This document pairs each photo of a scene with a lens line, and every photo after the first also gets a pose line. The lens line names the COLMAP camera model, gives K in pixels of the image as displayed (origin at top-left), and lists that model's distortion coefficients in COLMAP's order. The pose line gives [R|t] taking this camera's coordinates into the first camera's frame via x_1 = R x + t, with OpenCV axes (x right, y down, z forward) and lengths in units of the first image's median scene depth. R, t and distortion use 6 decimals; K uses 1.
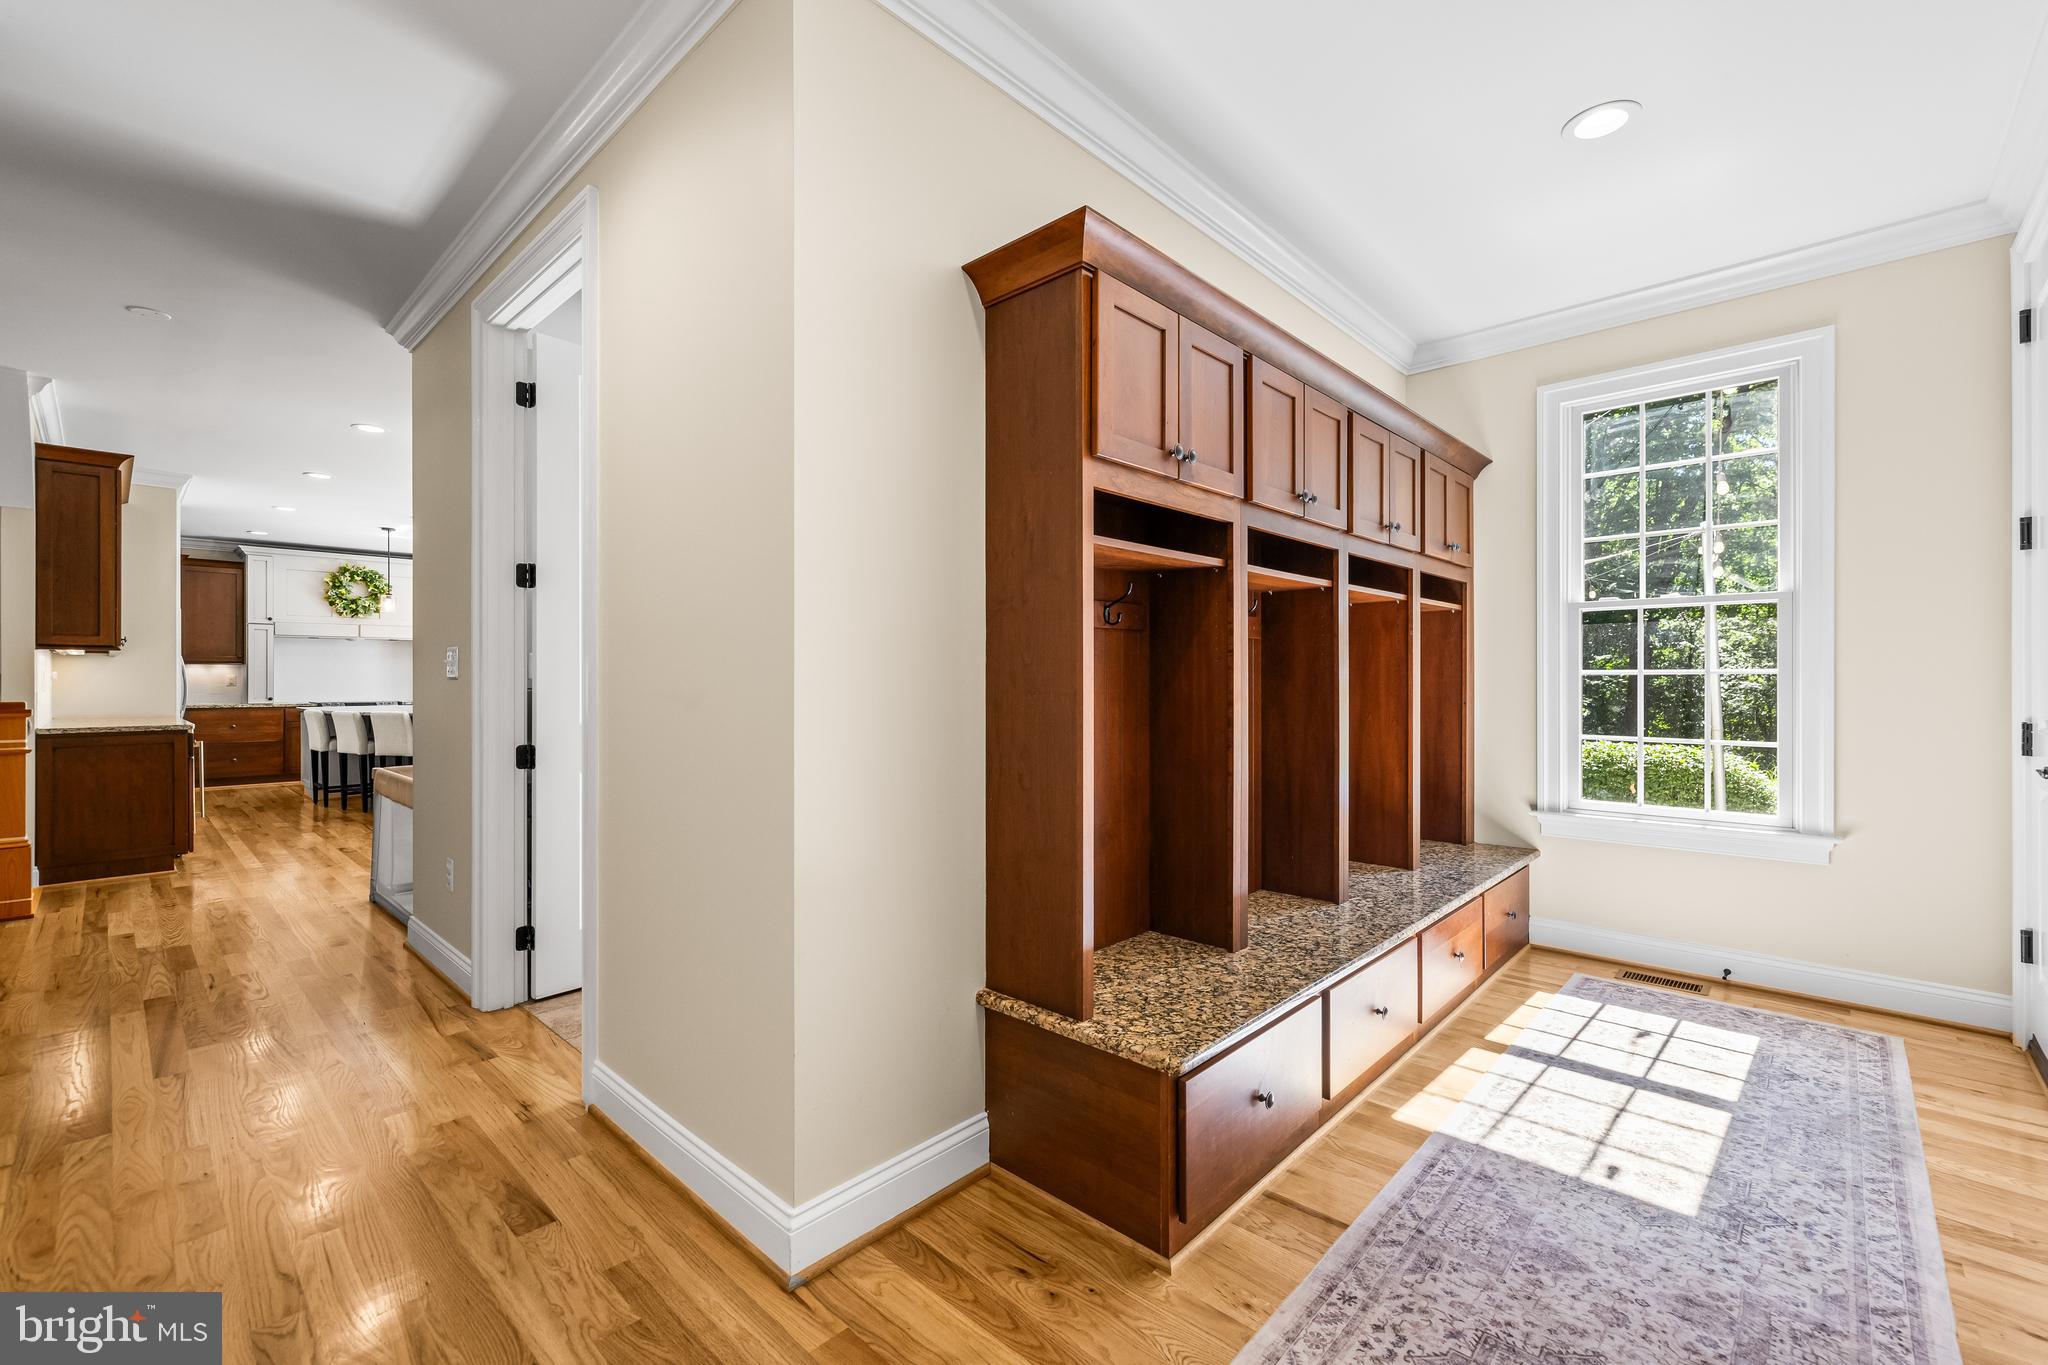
lens RADIAL K [[870.4, 0, 1044.9], [0, 870.4, 683.3], [0, 0, 1]] dist [-0.001385, -0.000115]
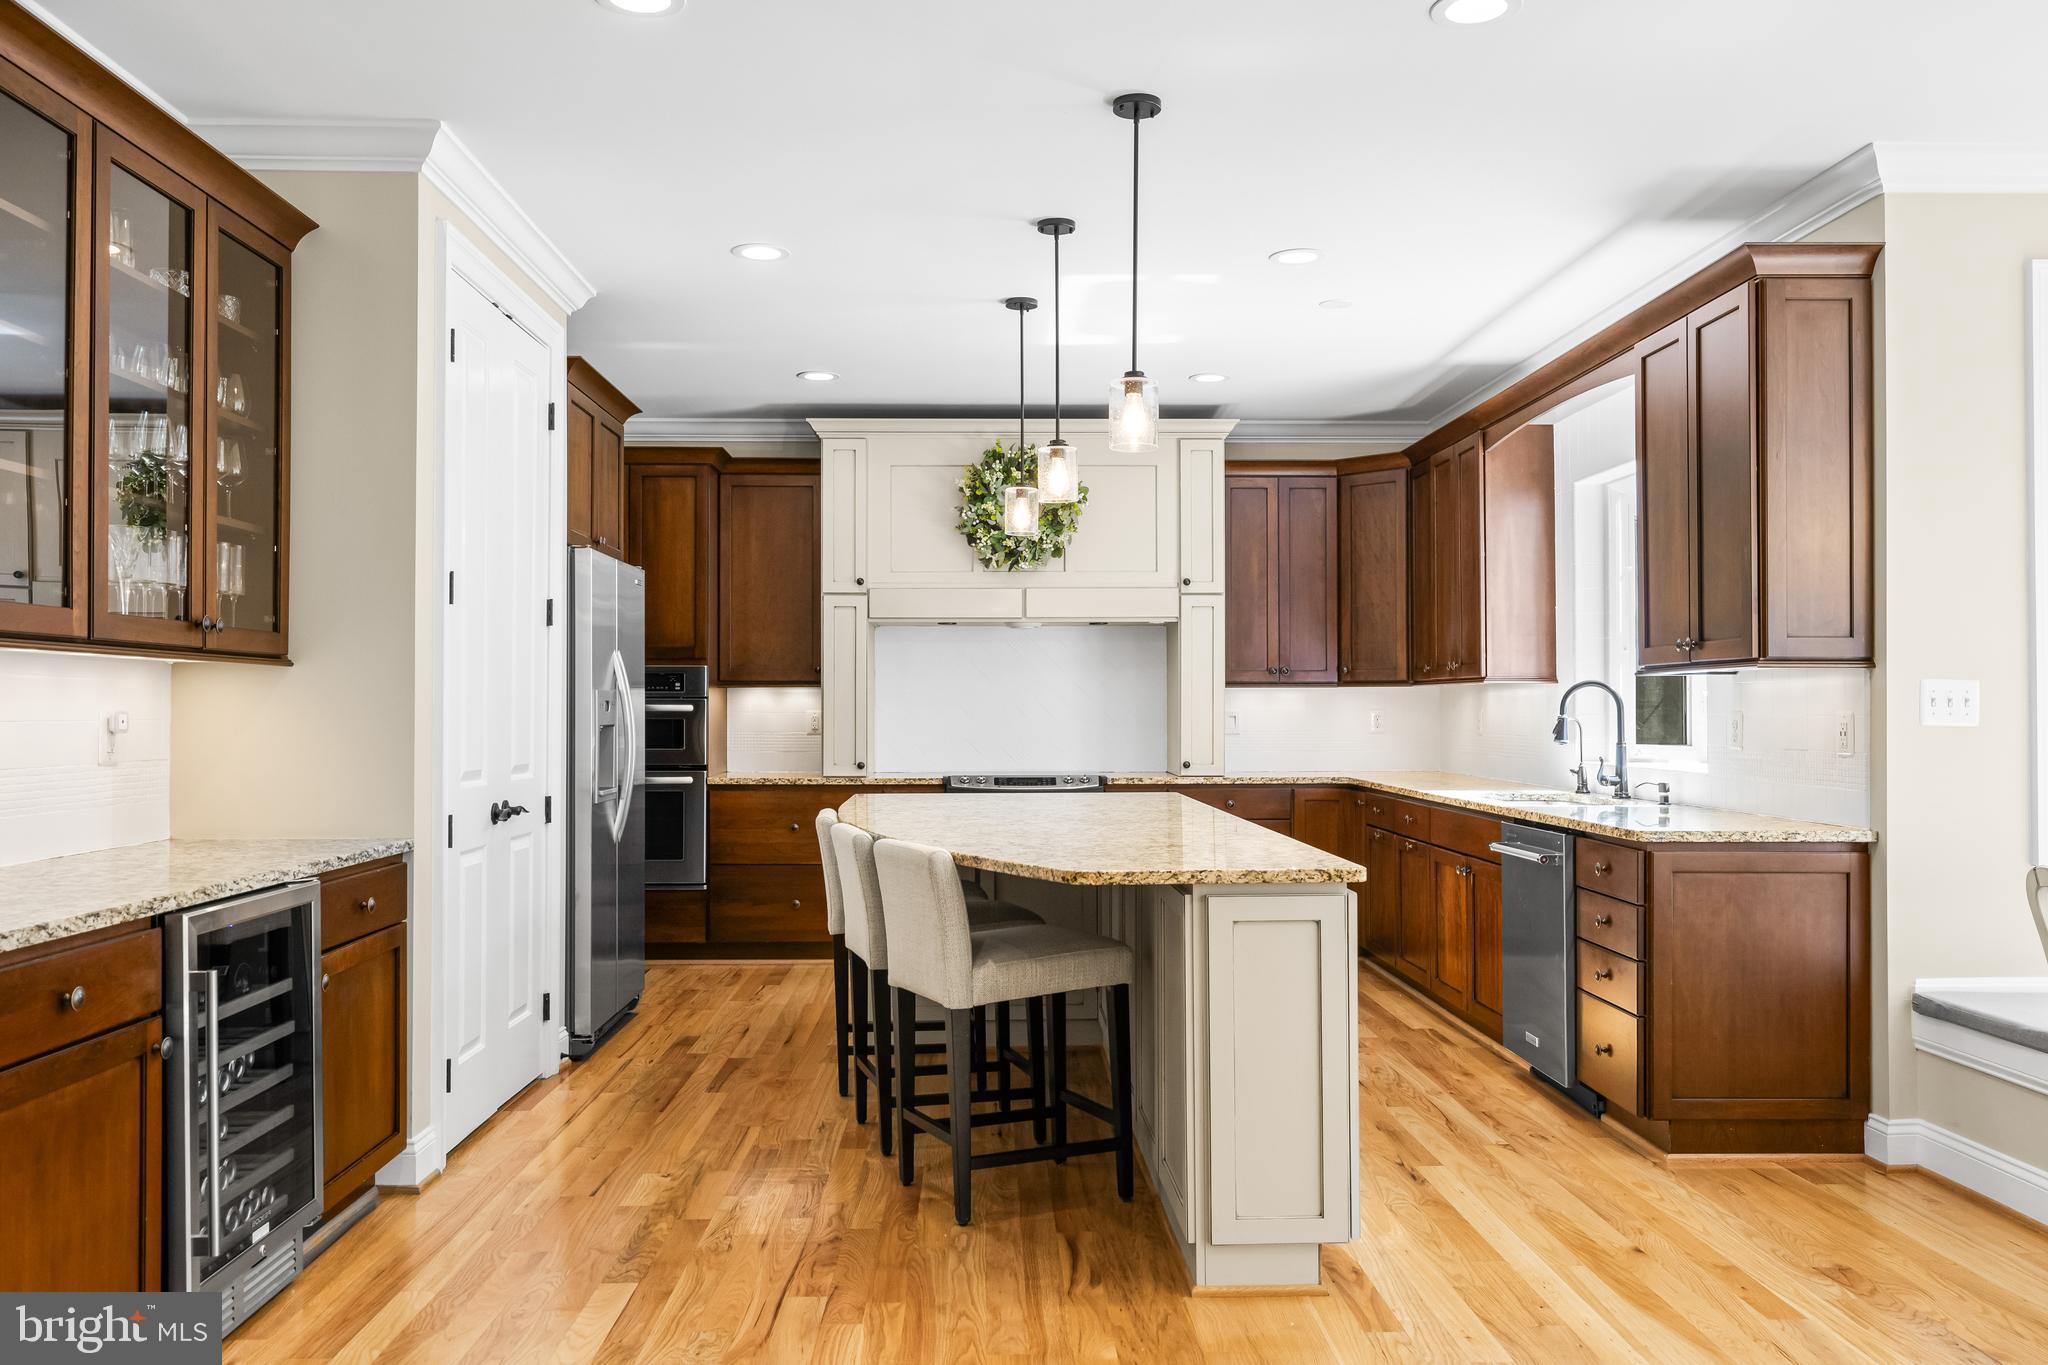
lens RADIAL K [[1572.5, 0, 1013.6], [0, 1572.5, 686.7], [0, 0, 1]] dist [-0.000997, 0.001752]
pose [[0.695597, -0.013098, -0.718313, -0.274186], [-0.000697, 0.999821, -0.018906, -0.006689], [0.718432, 0.013652, 0.695464, 0.510851]]
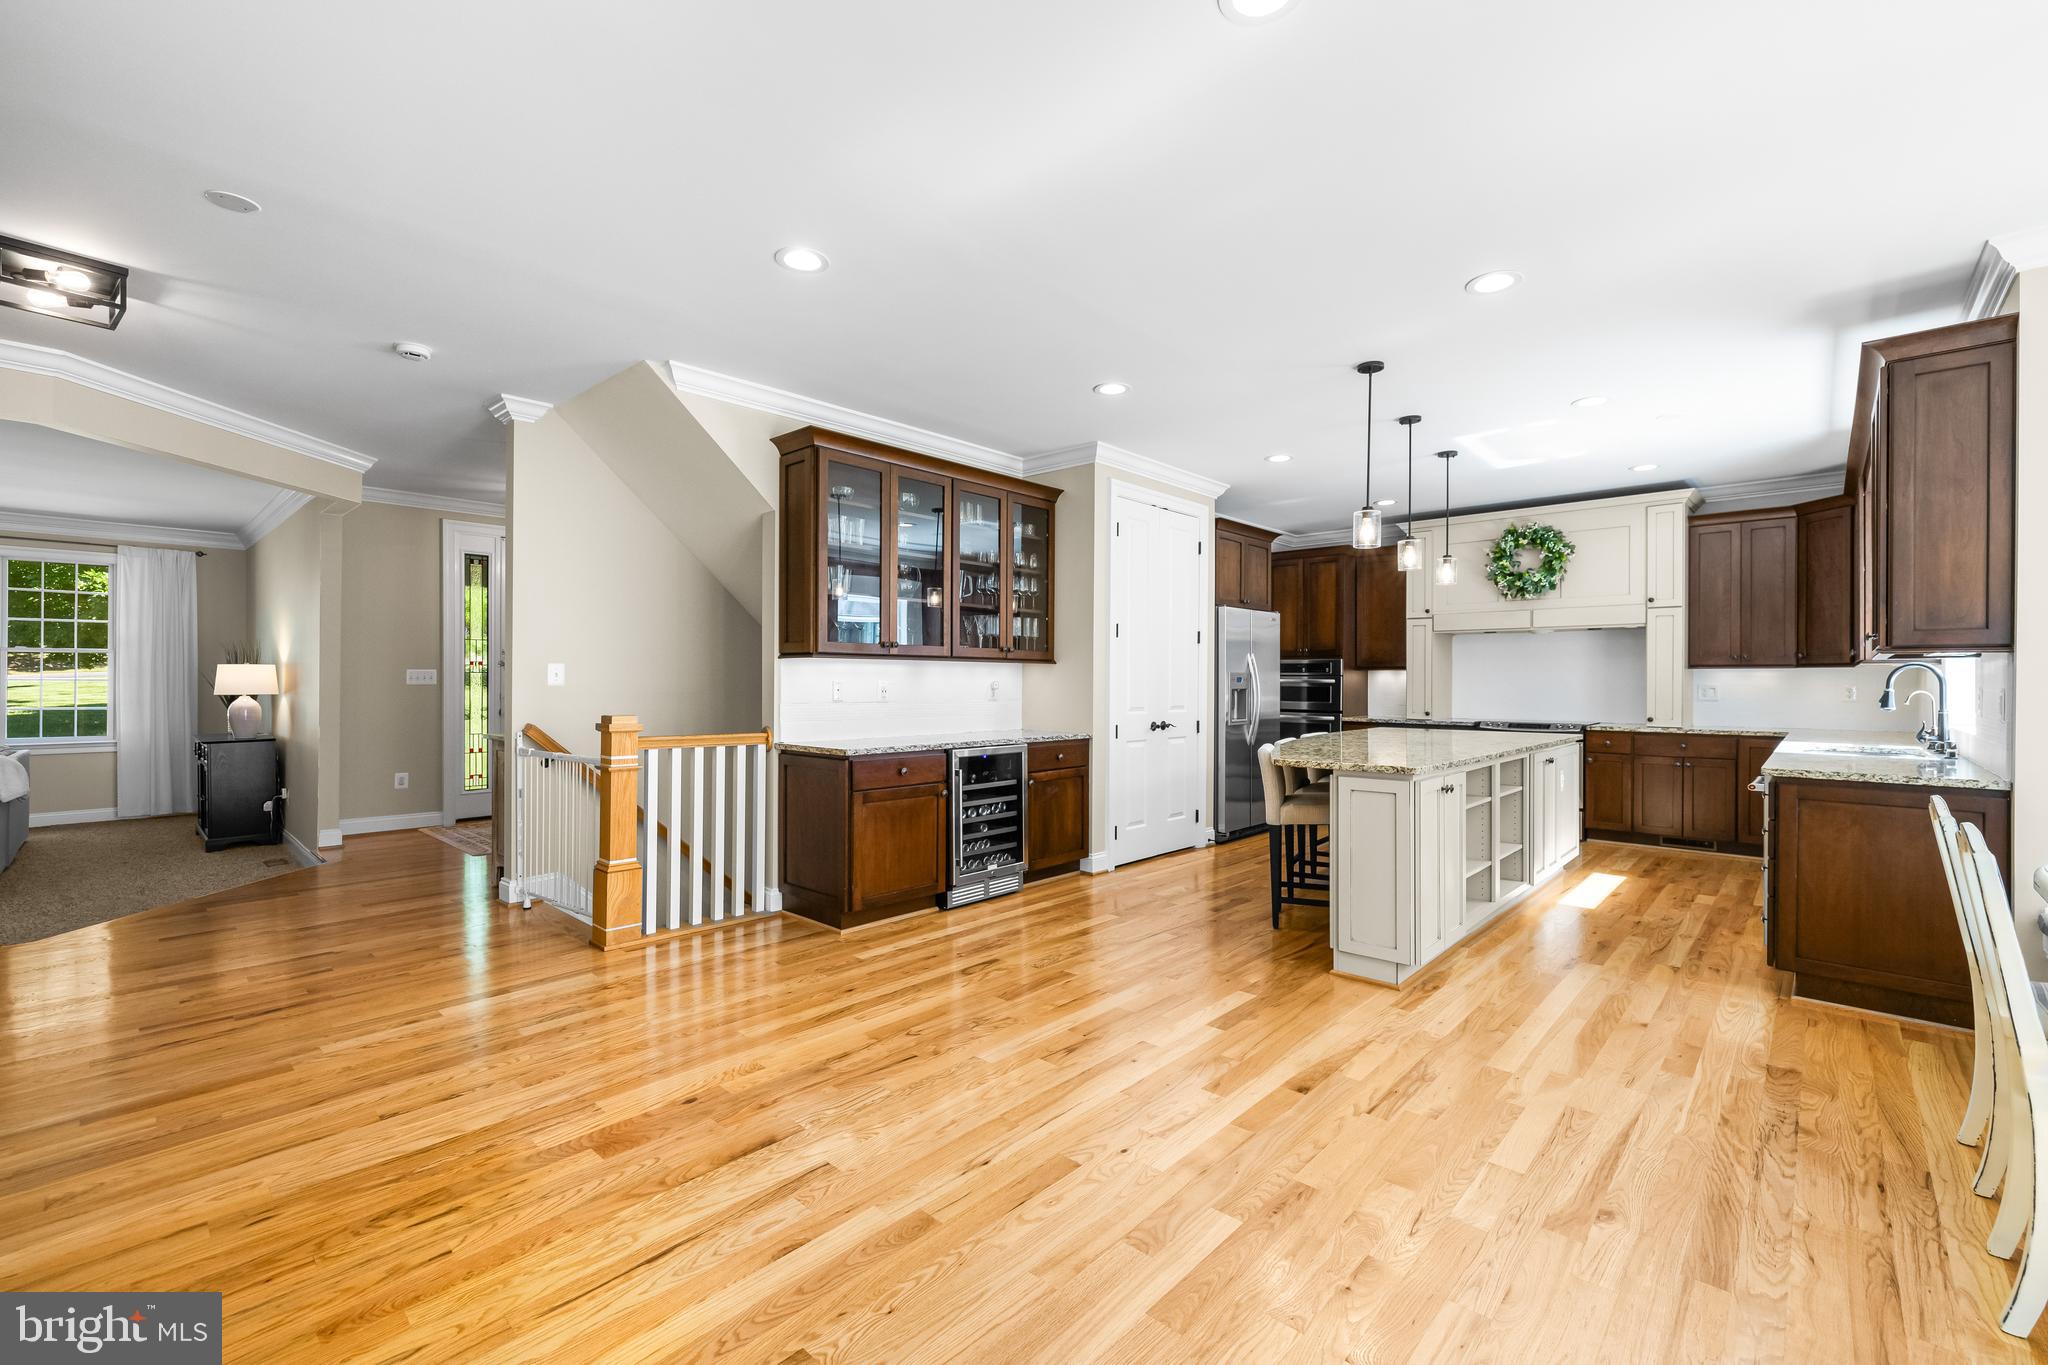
lens RADIAL K [[862.9, 0, 1025.4], [0, 862.9, 680.0], [0, 0, 1]] dist [-0.000870, 0.000407]
pose [[-0.001211, -0.003313, -0.999994, -0.117314], [-0.008052, 0.999962, -0.003303, -0.006807], [0.999967, 0.008048, -0.001238, 0.644287]]
